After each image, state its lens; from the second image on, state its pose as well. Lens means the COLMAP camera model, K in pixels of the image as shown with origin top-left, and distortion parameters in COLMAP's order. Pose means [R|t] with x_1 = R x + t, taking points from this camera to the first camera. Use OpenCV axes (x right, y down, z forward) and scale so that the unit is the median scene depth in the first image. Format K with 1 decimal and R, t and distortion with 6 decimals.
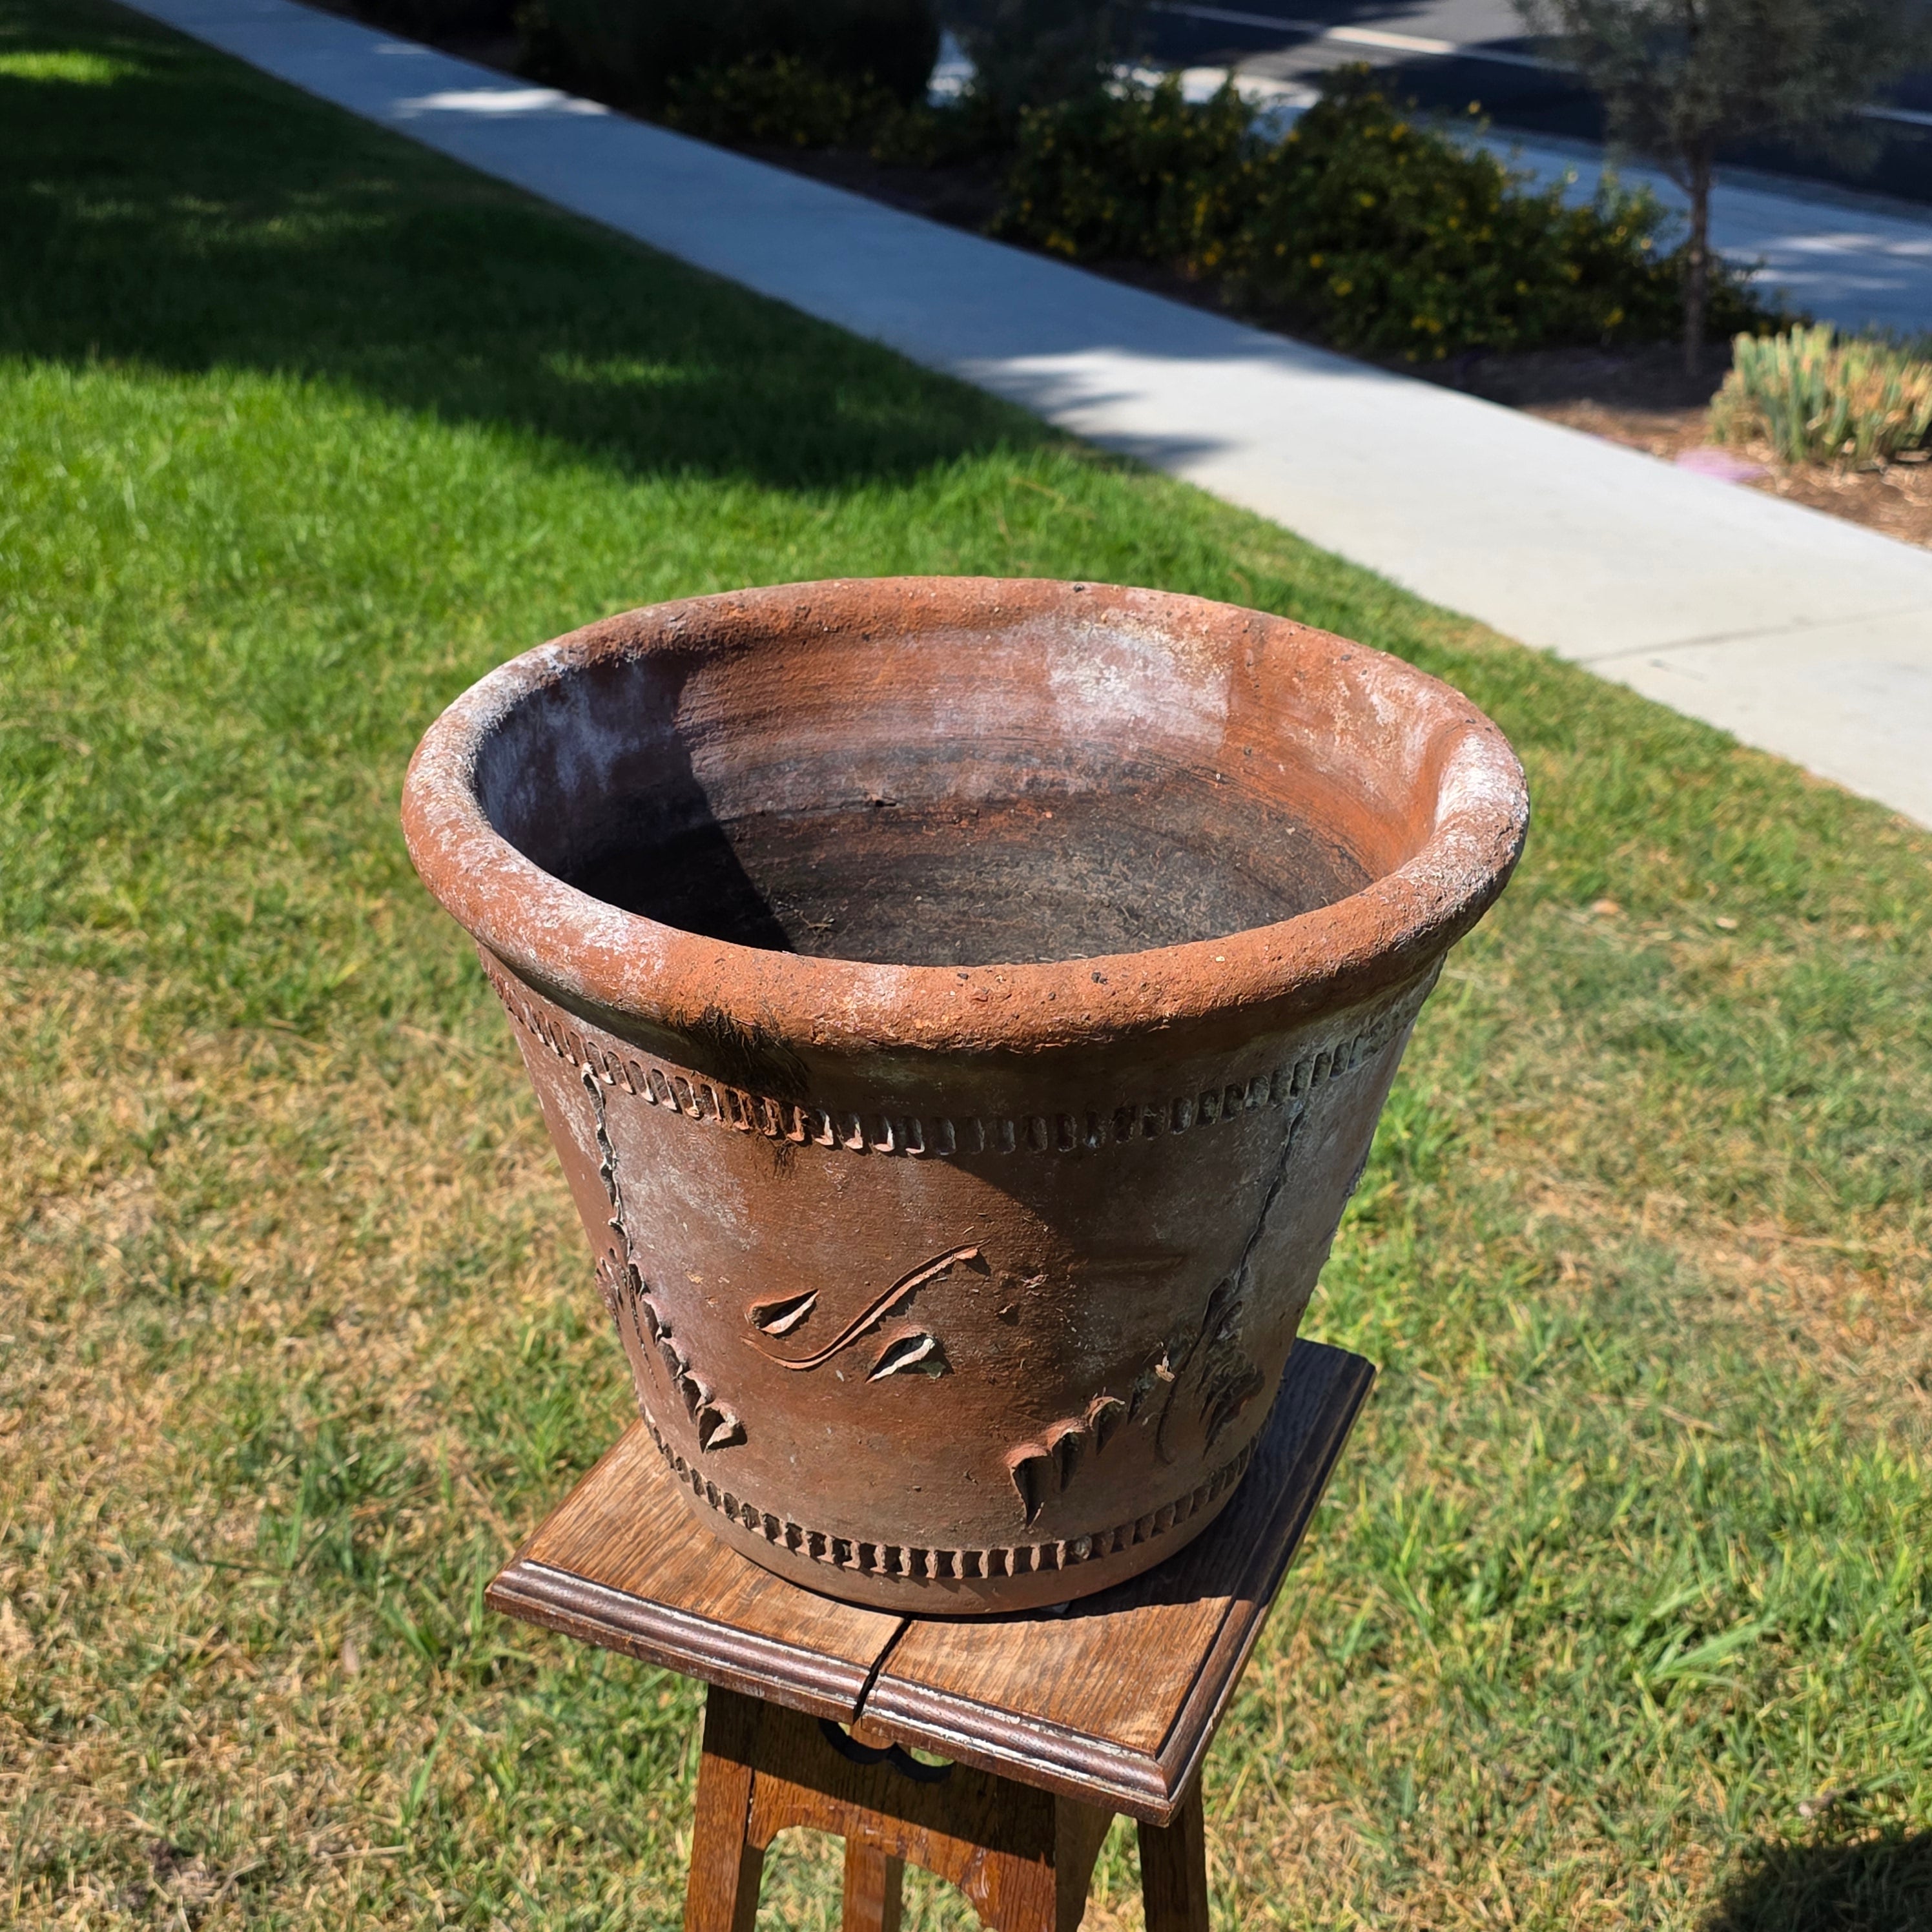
lens RADIAL K [[2573.7, 0, 977.7], [0, 2573.7, 934.6], [0, 0, 1]] dist [0.000040, 0.000000]
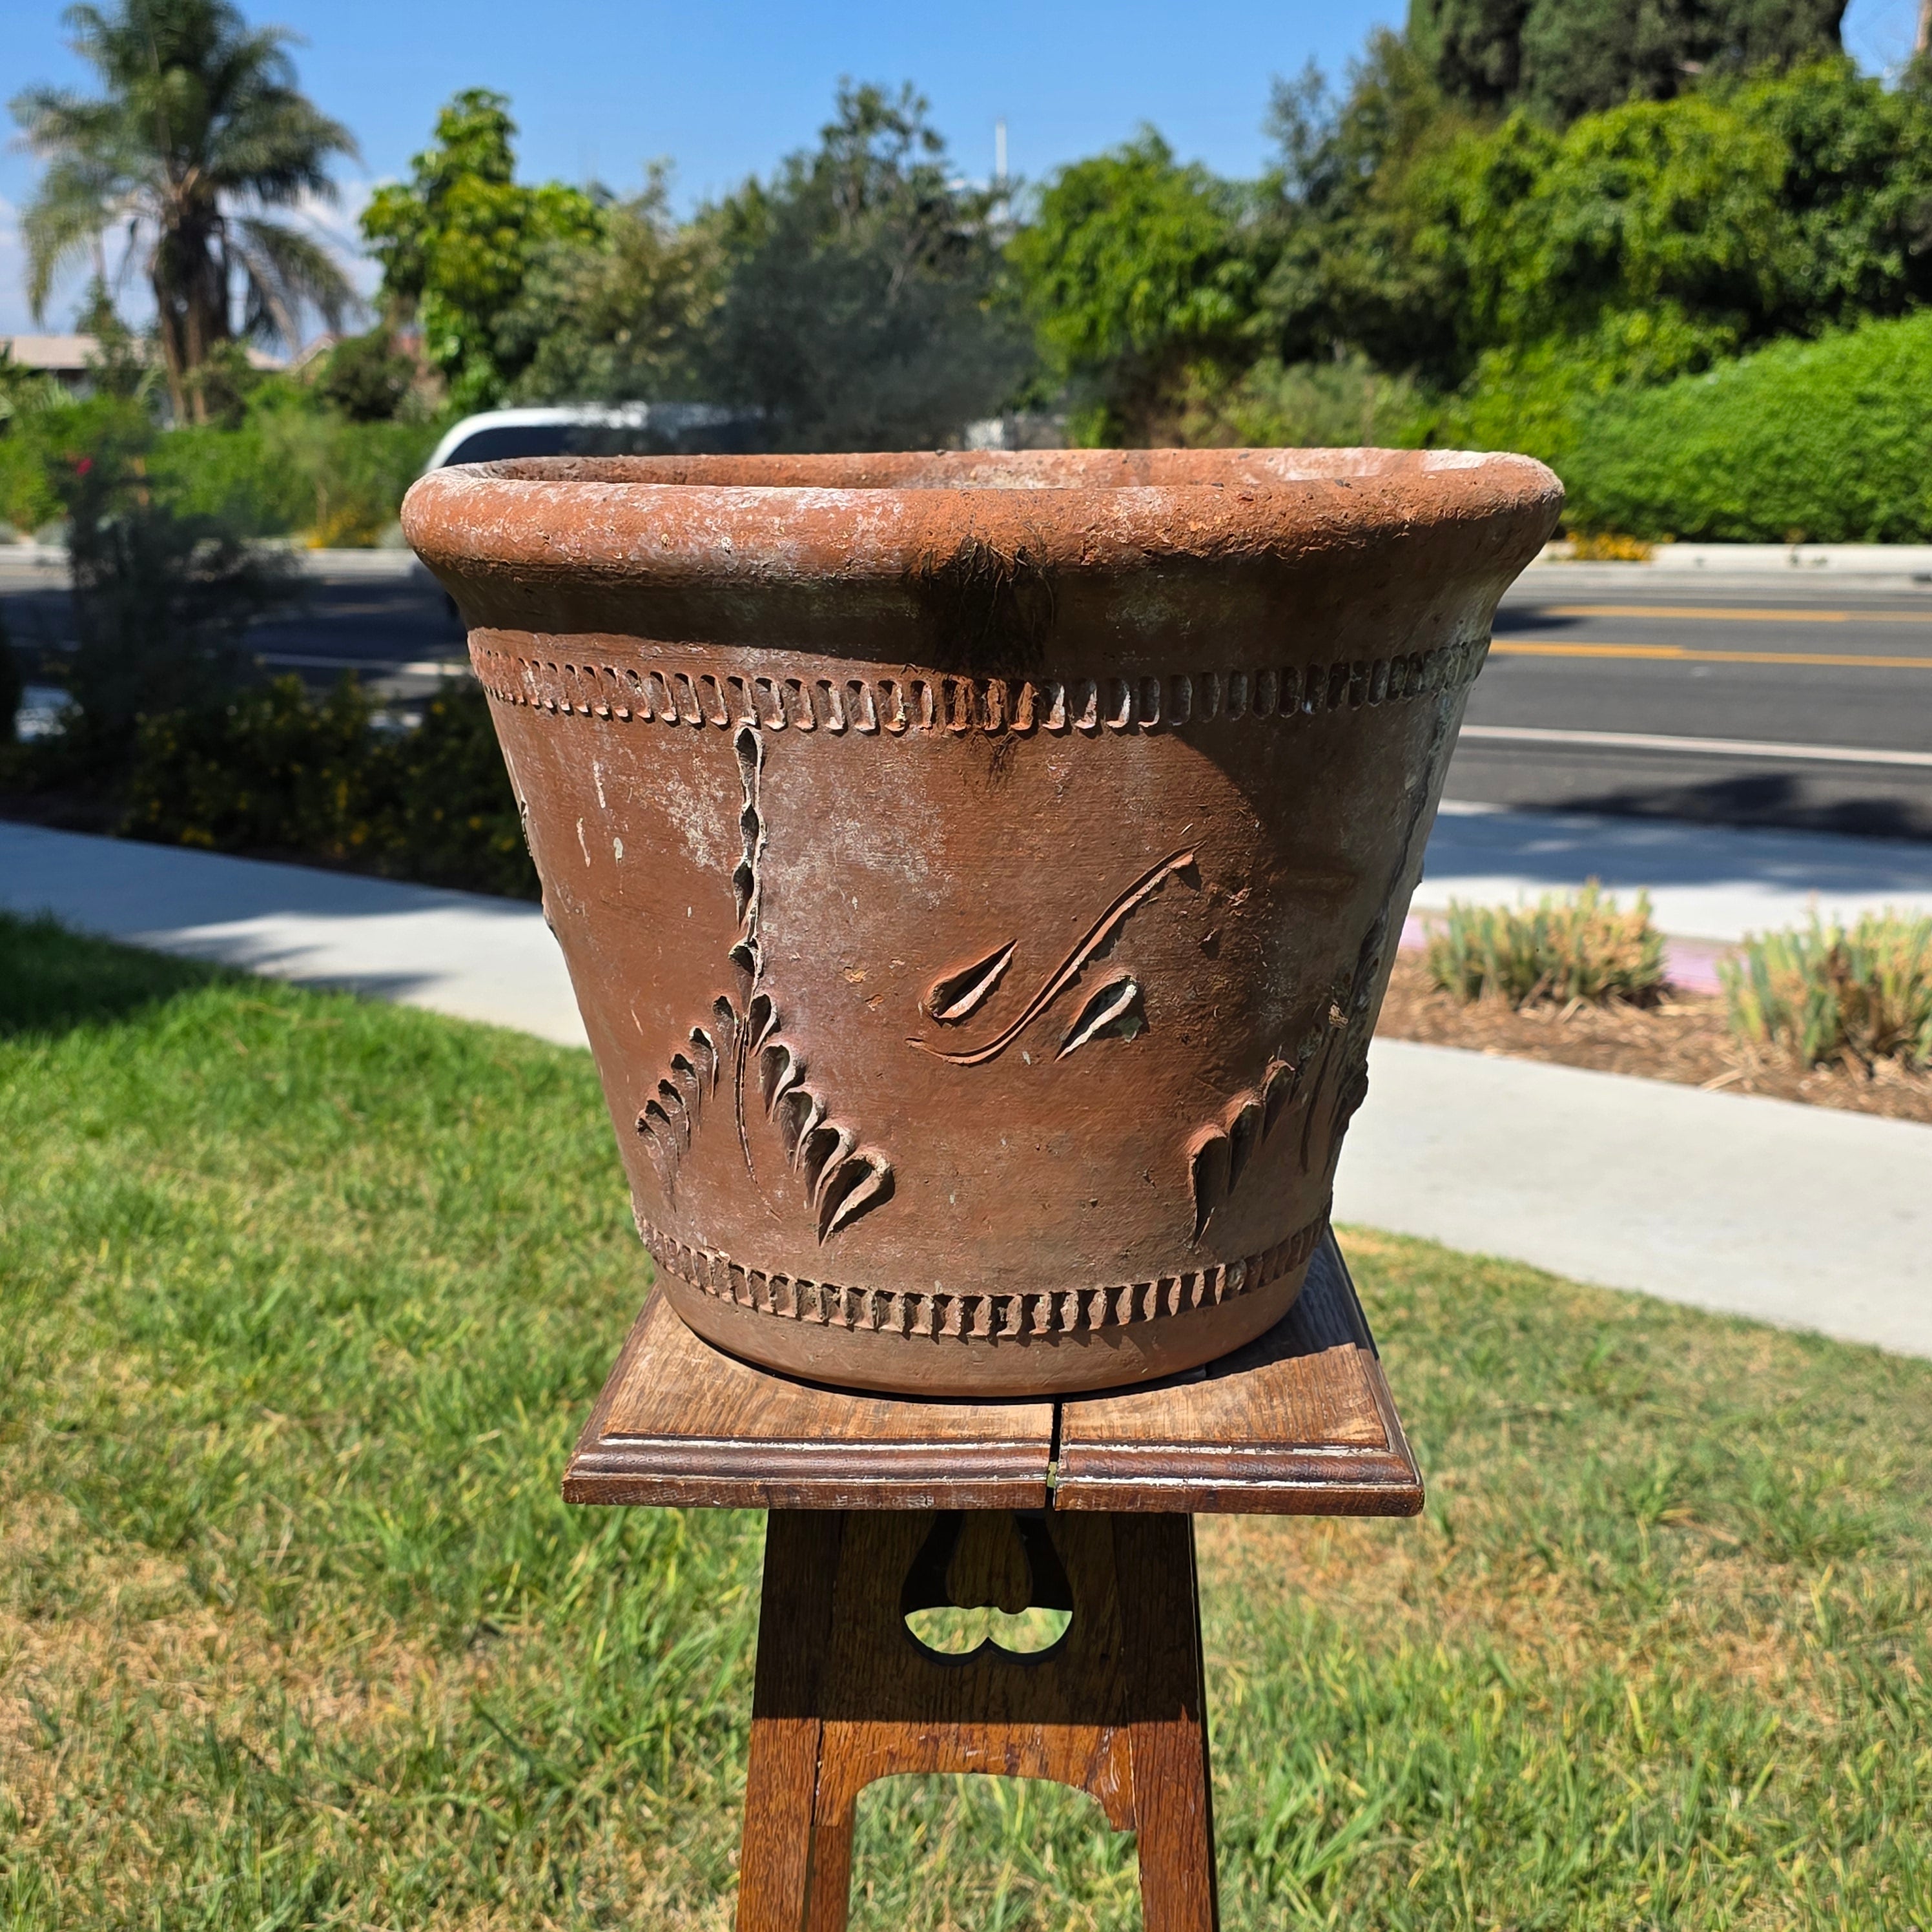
lens RADIAL K [[2573.7, 0, 953.7], [0, 2573.7, 1009.9], [0, 0, 1]] dist [0.000040, 0.000000]
pose [[0.932964, -0.094439, 0.347360, -0.371728], [0.170733, 0.965619, -0.196037, 0.310448], [-0.316904, 0.242201, 0.917012, 0.150007]]
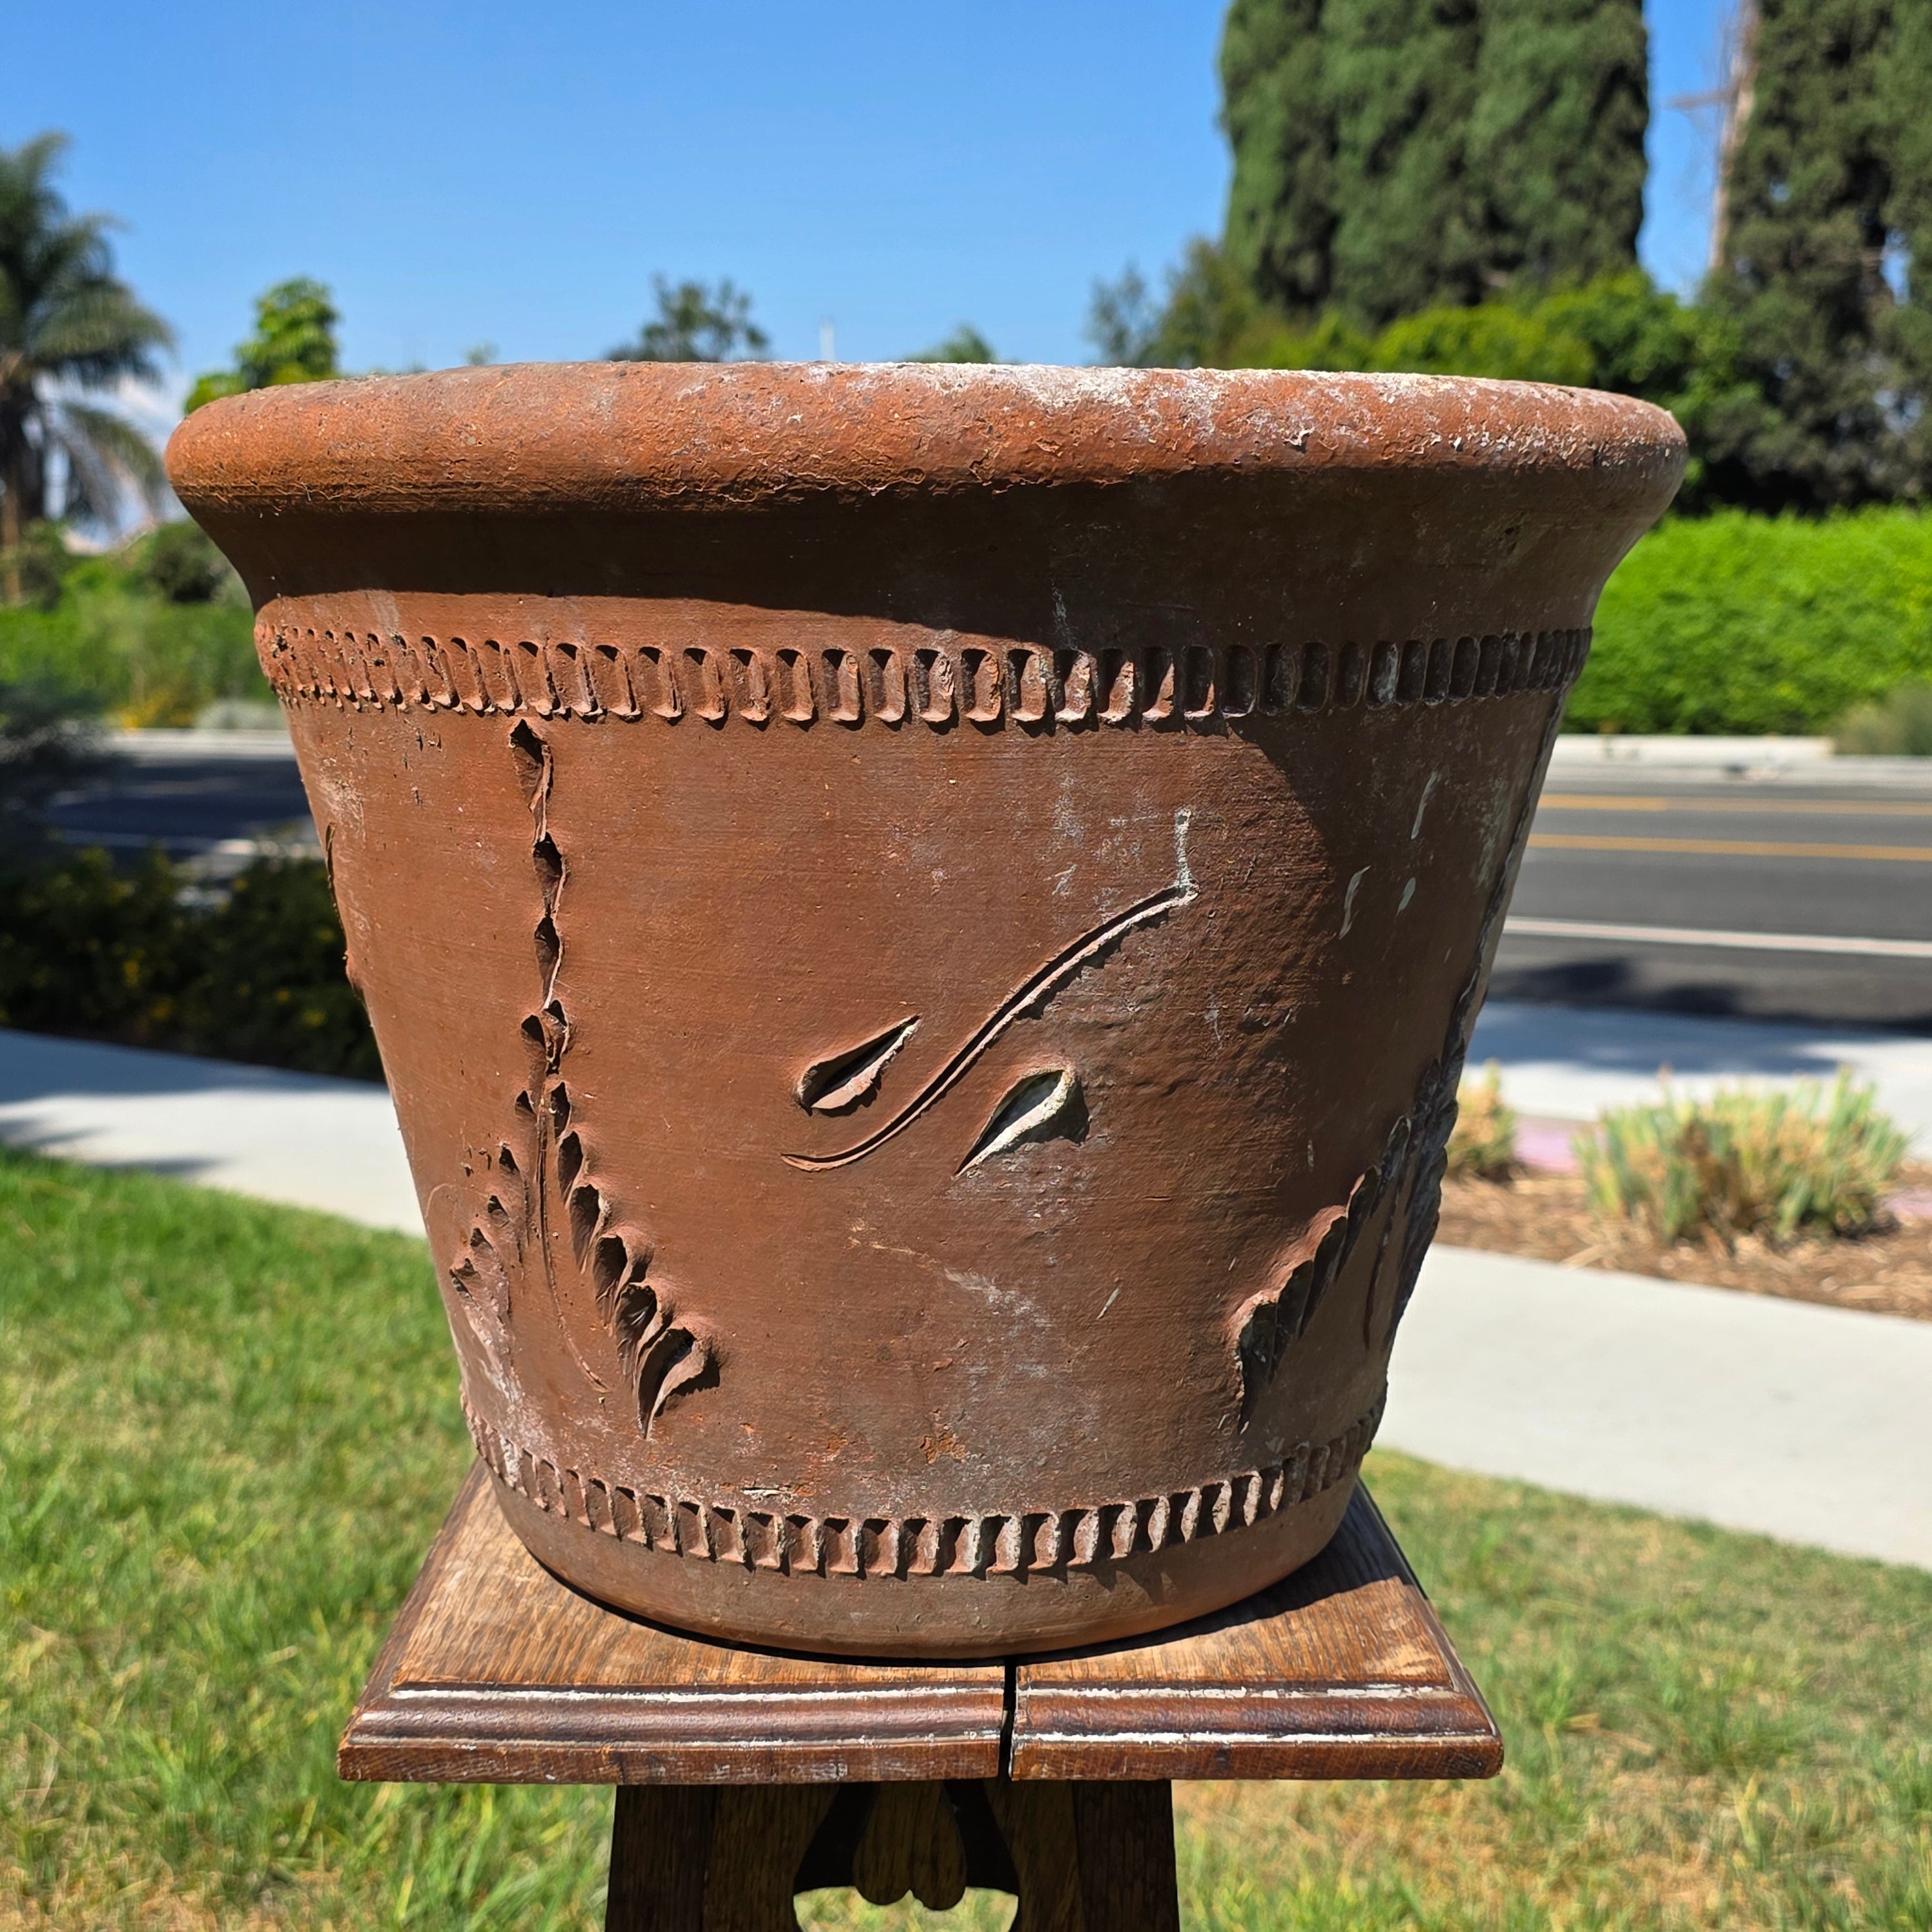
lens RADIAL K [[2573.7, 0, 947.8], [0, 2573.7, 984.5], [0, 0, 1]] dist [0.000040, 0.000000]
pose [[0.907666, -0.063768, 0.414821, -0.320729], [0.187319, 0.946035, -0.264442, 0.287576], [-0.375572, 0.317728, 0.870629, 0.366824]]
